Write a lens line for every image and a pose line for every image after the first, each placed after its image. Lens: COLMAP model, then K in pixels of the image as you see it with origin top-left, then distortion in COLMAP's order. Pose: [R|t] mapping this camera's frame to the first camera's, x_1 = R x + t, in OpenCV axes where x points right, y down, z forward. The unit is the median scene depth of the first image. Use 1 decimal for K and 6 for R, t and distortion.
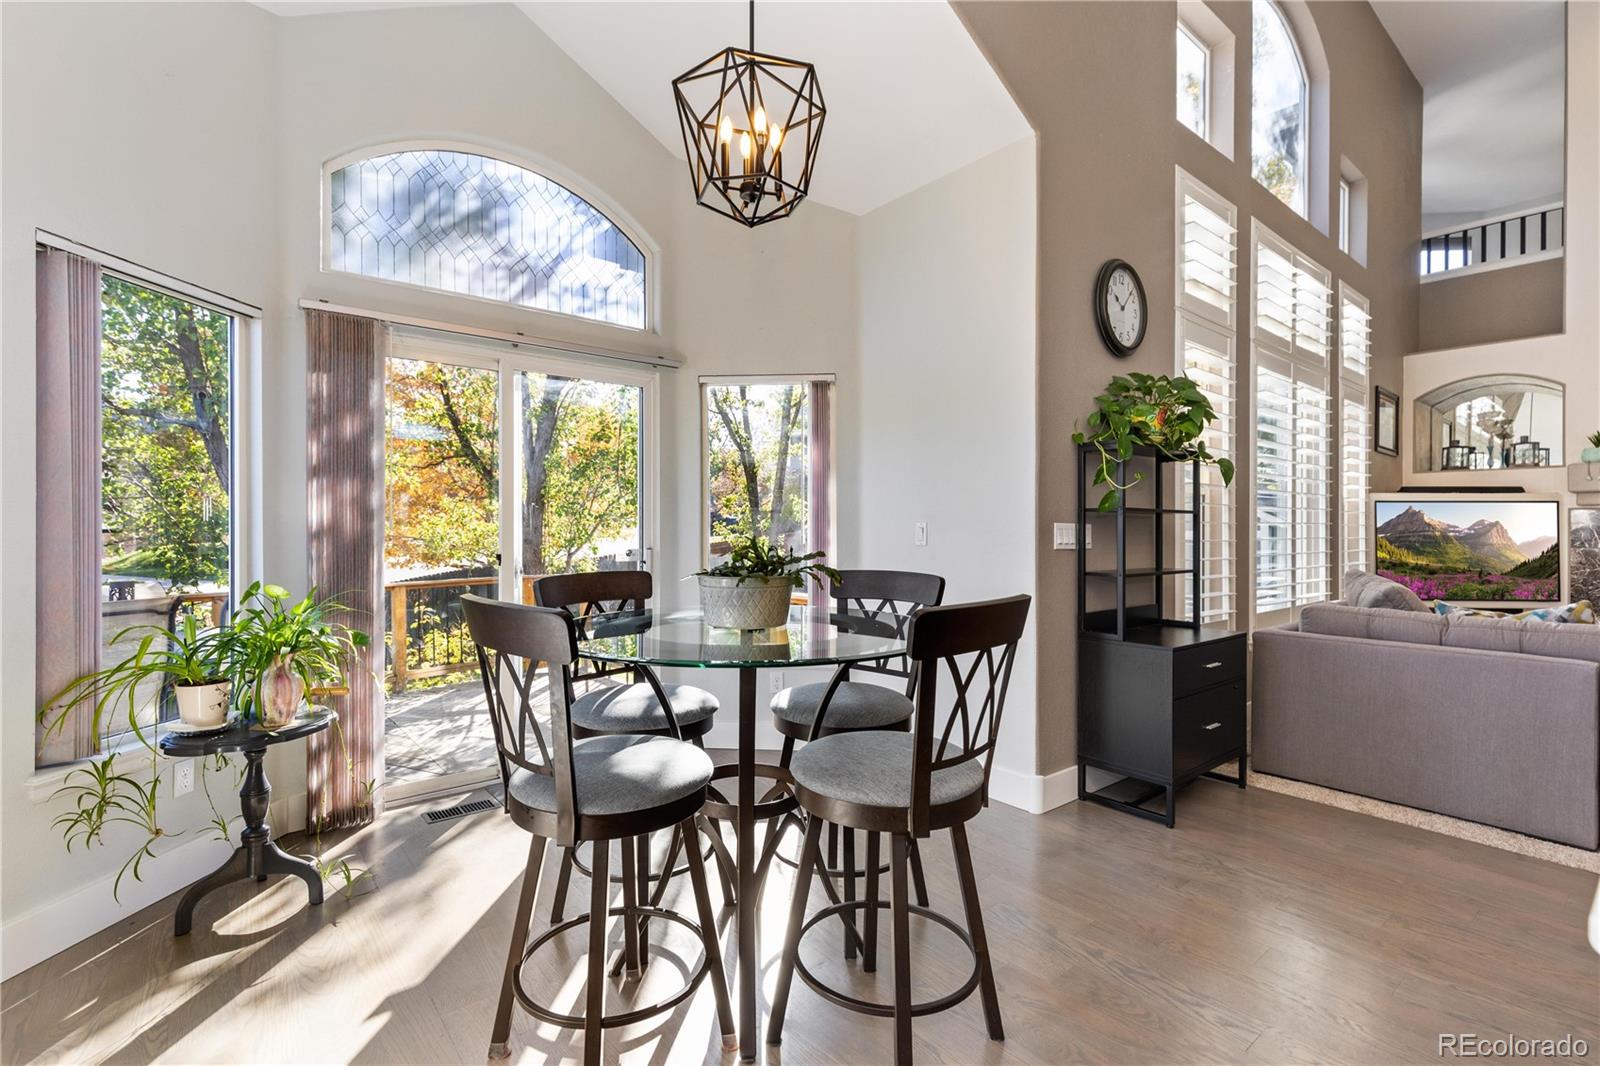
lens RADIAL K [[734.5, 0, 789.8], [0, 734.5, 526.1], [0, 0, 1]] dist [0.008026, -0.000493]
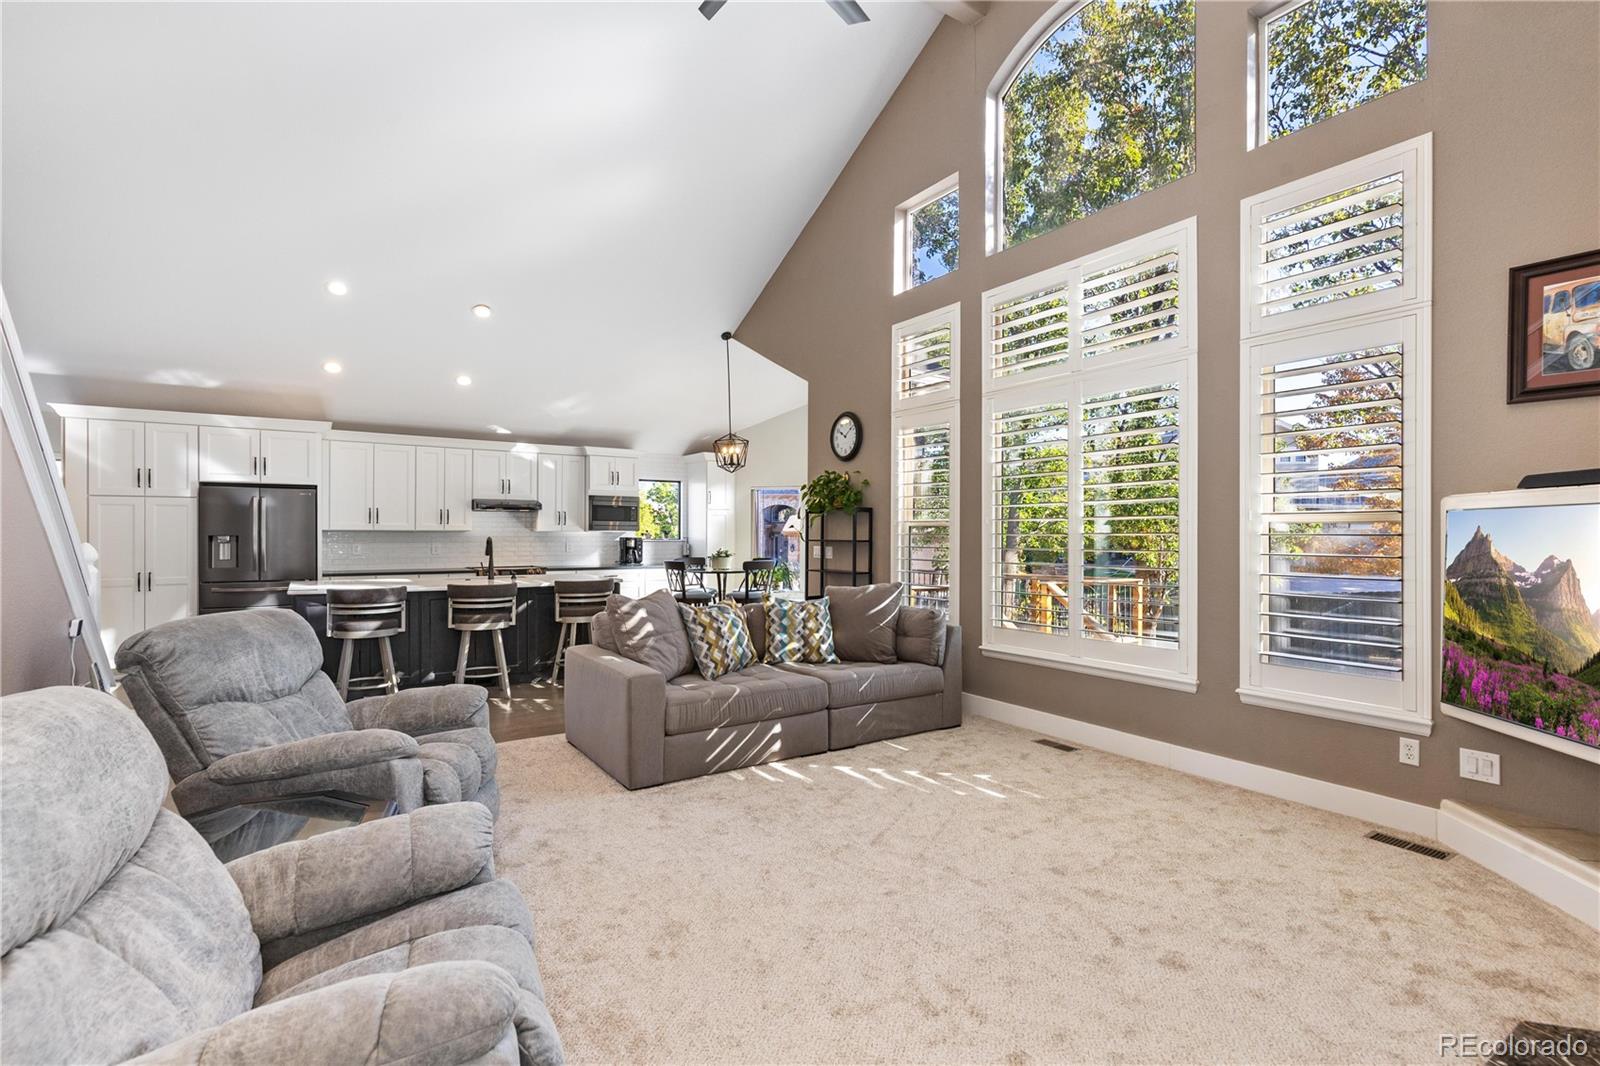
lens RADIAL K [[734.5, 0, 796.6], [0, 734.5, 552.4], [0, 0, 1]] dist [0.008026, -0.000493]
pose [[-0.072435, 0.021268, -0.997146, 1.376165], [0.003216, 0.999772, 0.021091, -0.017052], [0.997368, -0.001679, -0.072487, 0.601316]]
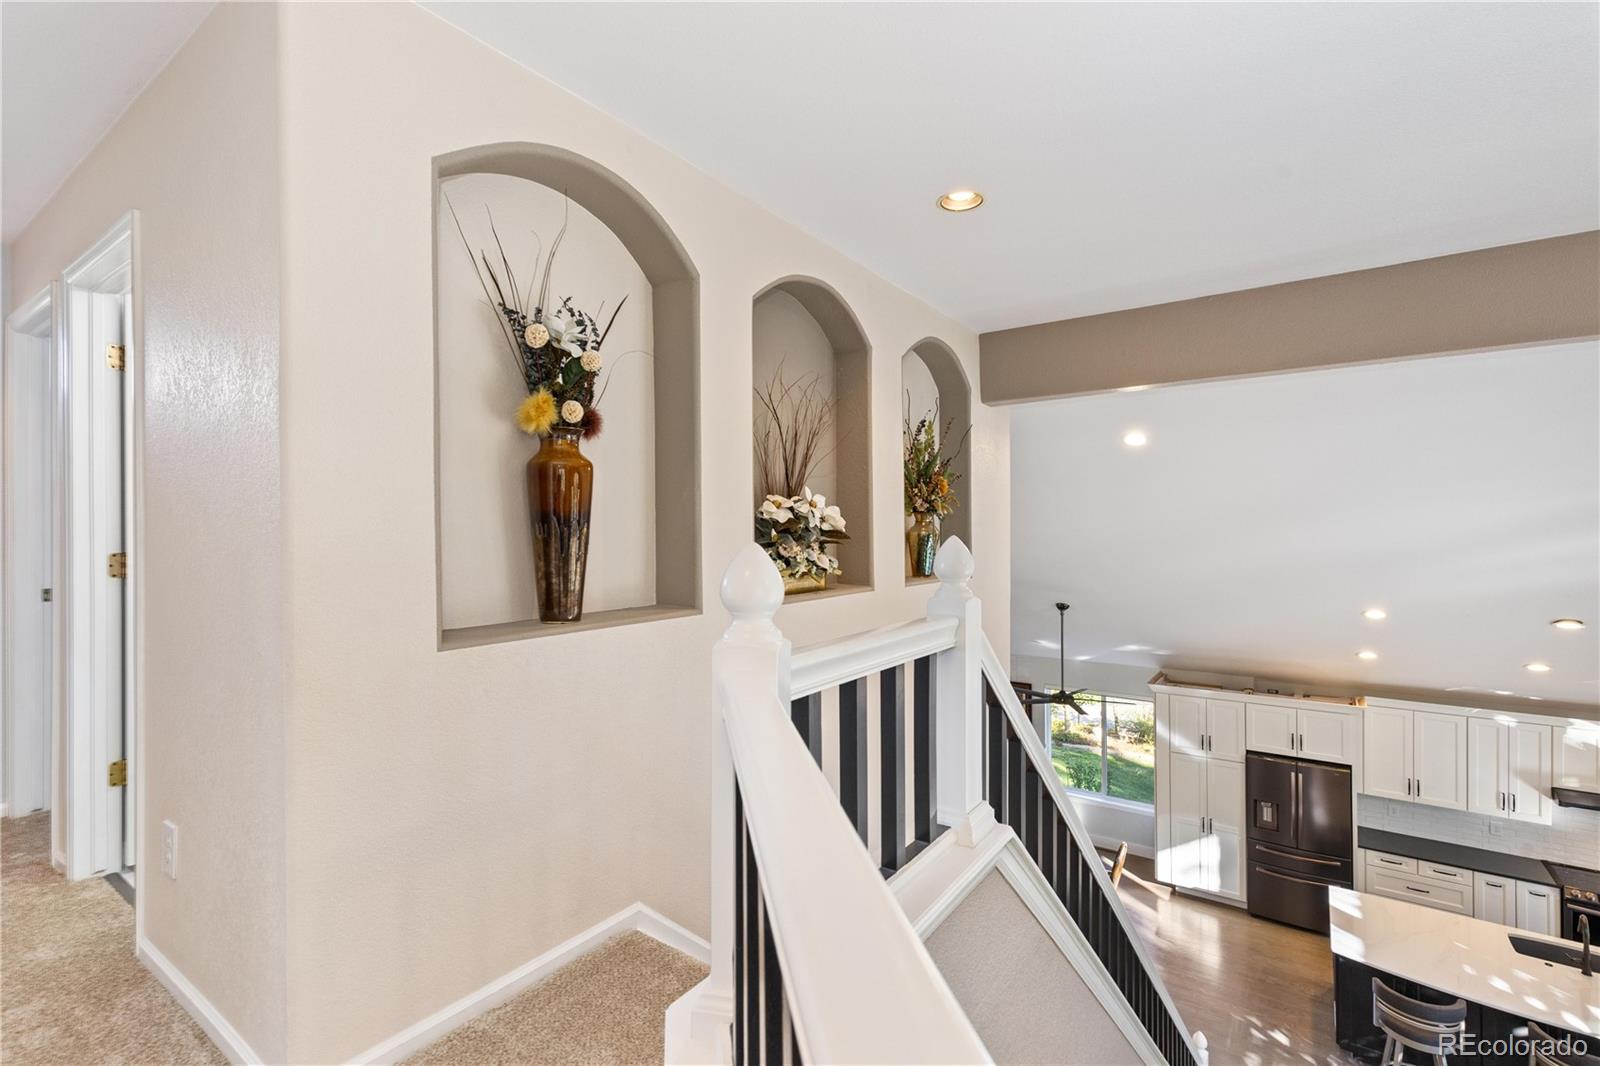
lens RADIAL K [[734.5, 0, 792.5], [0, 734.5, 529.9], [0, 0, 1]] dist [0.008026, -0.000493]
pose [[-0.958646, 0.000480, -0.284600, 1.484288], [0.002206, 0.999981, -0.005745, -0.510336], [0.284592, -0.006135, -0.958629, 0.657838]]
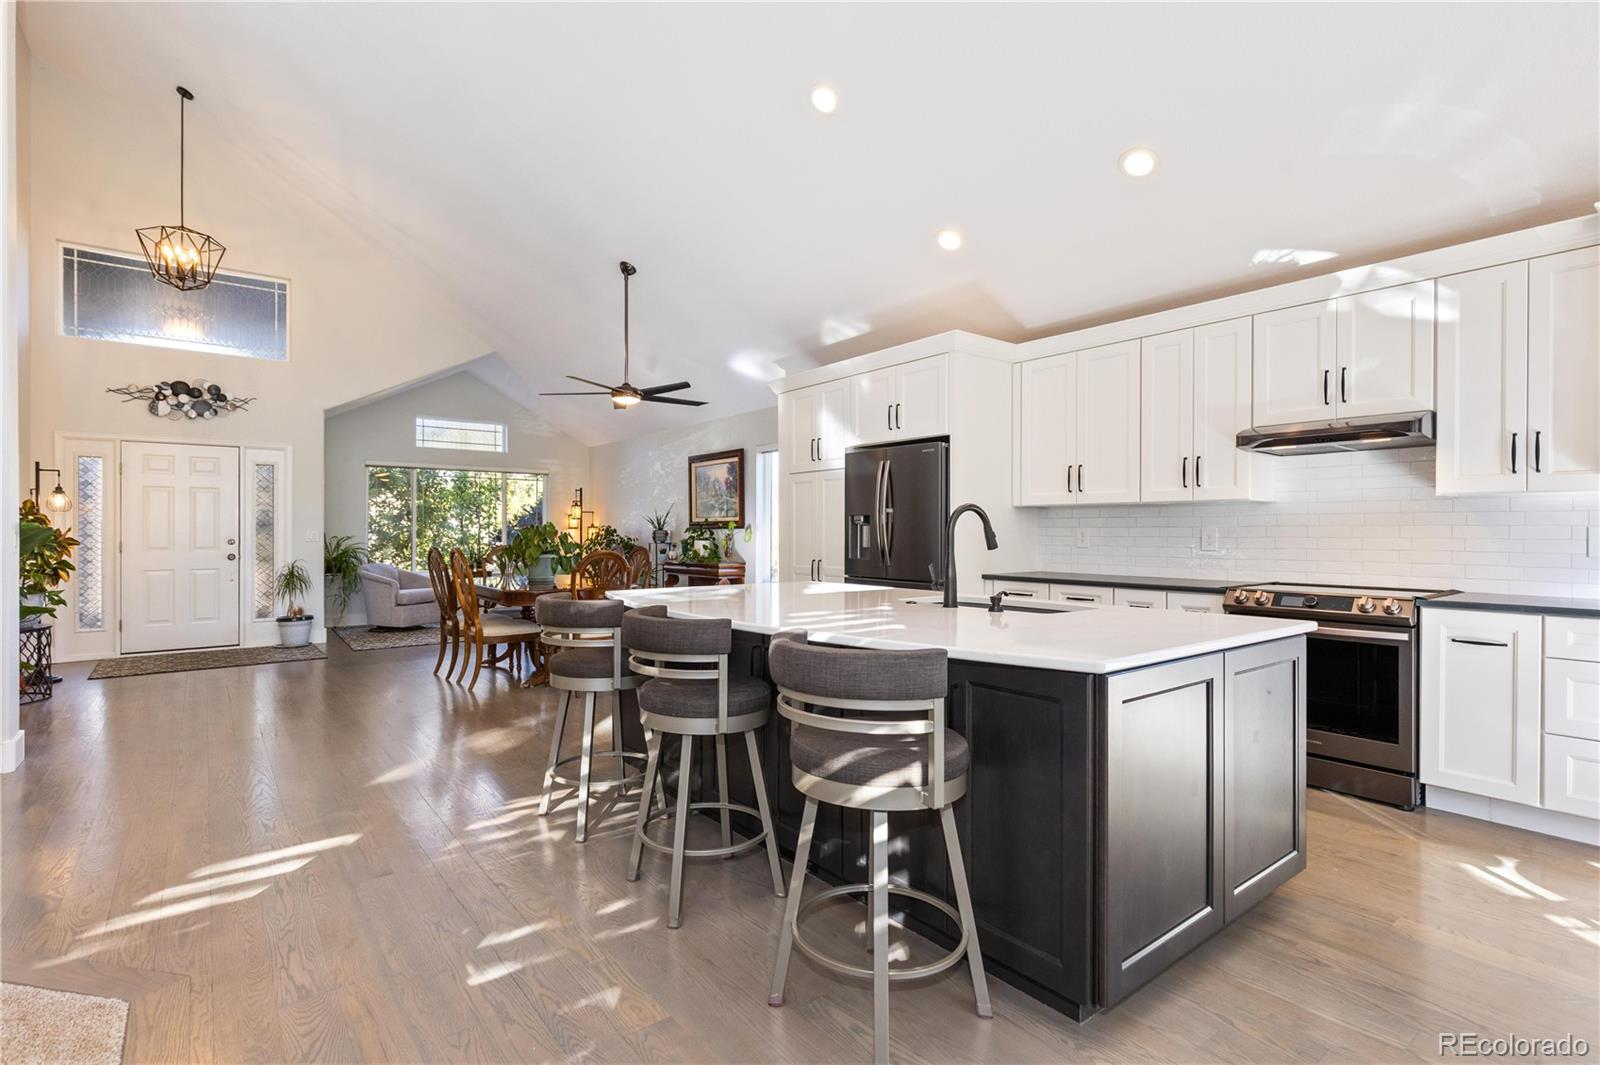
lens RADIAL K [[764.4, 0, 784.1], [0, 764.4, 536.0], [0, 0, 1]] dist [0.002266, -0.000780]
pose [[-0.999977, -0.003478, 0.005828, 0.360328], [-0.003459, 0.999989, 0.003295, 0.000433], [-0.005840, 0.003275, -0.999978, 0.526473]]
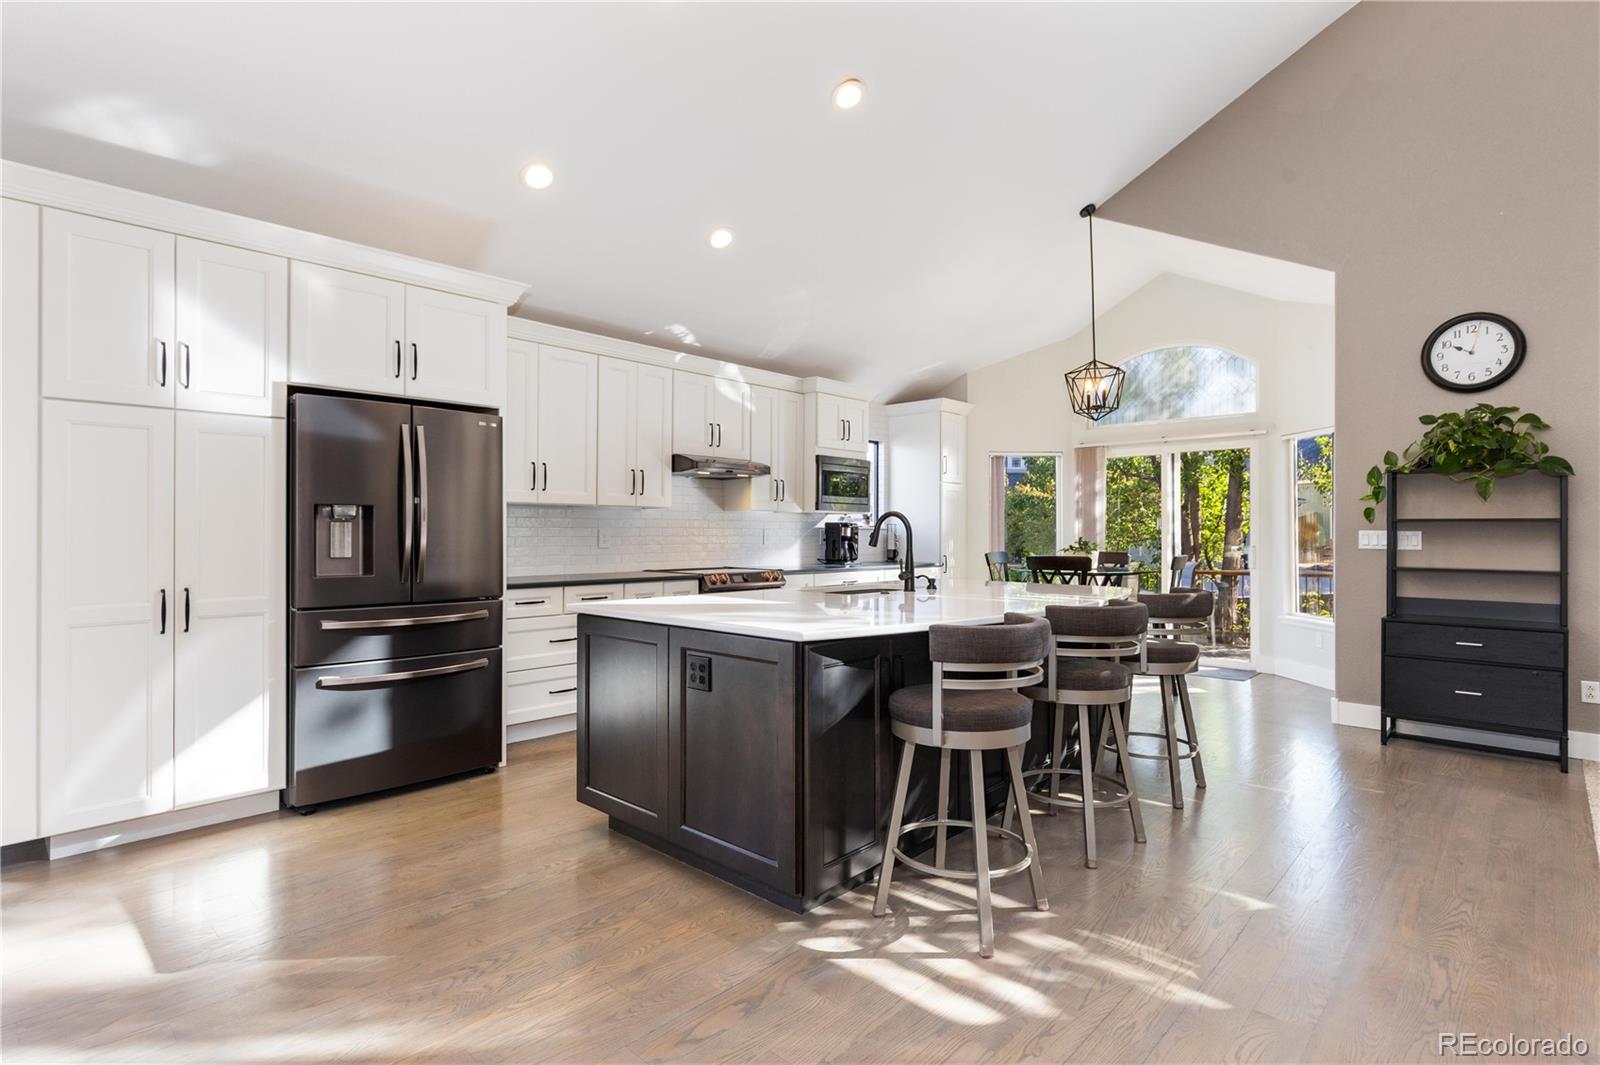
lens RADIAL K [[792.6, 0, 794.3], [0, 792.6, 535.2], [0, 0, 1]] dist [0.001961, 0.001229]
pose [[0.155778, 0.000766, -0.987792, 0.889099], [0.002211, 0.999997, 0.001124, 0.000276], [0.987790, -0.002359, 0.155776, -0.156644]]
